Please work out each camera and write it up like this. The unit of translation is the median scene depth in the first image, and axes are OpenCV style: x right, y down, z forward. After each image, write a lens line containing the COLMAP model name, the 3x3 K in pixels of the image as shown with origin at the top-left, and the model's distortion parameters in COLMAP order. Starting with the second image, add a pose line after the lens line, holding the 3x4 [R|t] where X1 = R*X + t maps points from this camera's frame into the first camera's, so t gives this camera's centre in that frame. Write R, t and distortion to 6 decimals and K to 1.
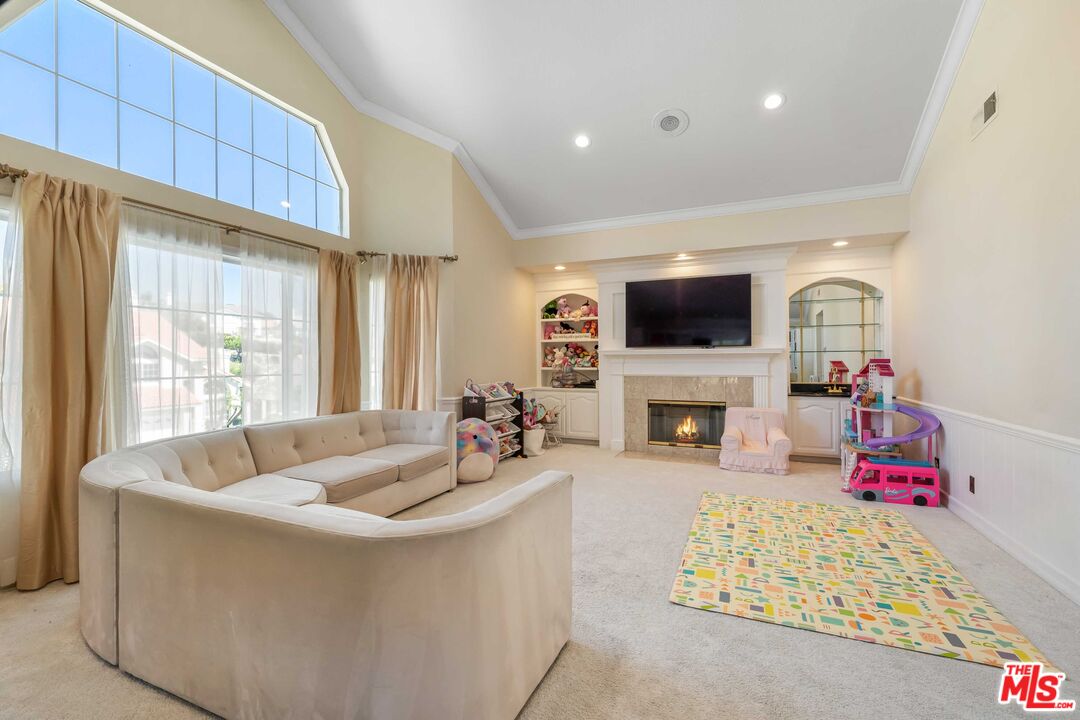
lens RADIAL K [[475.7, 0, 540.0], [0, 475.7, 360.0], [0, 0, 1]] dist [-0.001559, -0.000166]
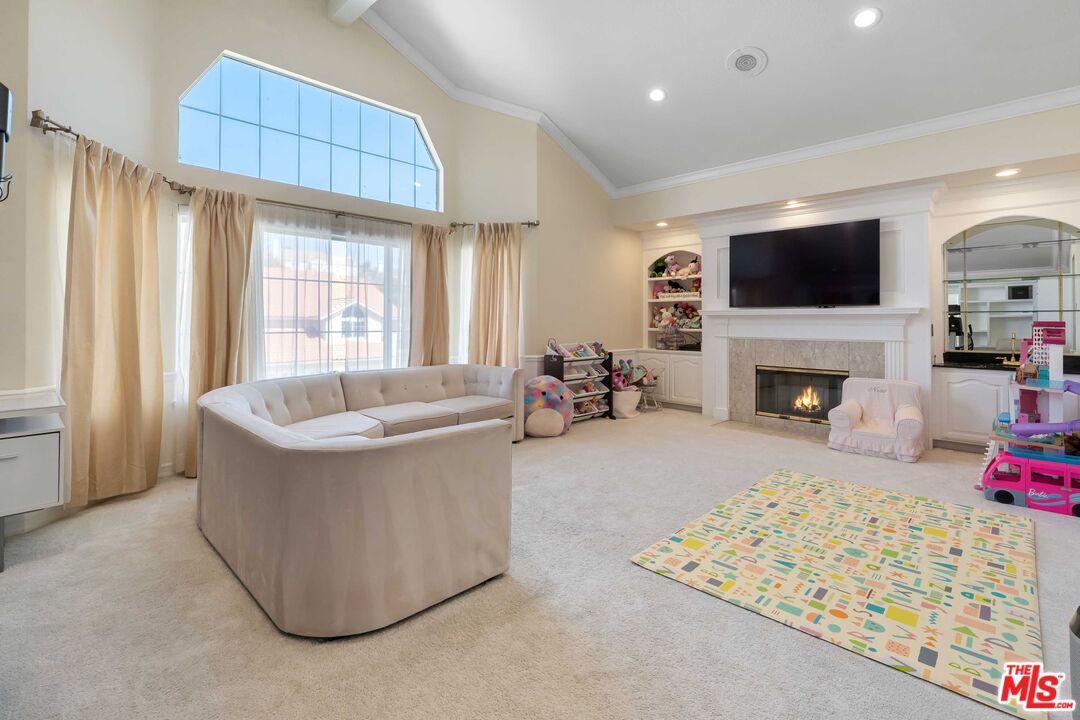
lens RADIAL K [[496.1, 0, 542.1], [0, 496.1, 314.7], [0, 0, 1]] dist [0.000058, 0.000198]
pose [[0.938111, 0.002316, -0.346327, 0.320387], [-0.006341, 0.999925, -0.010487, 0.000472], [0.346277, 0.012034, 0.938055, -0.037738]]
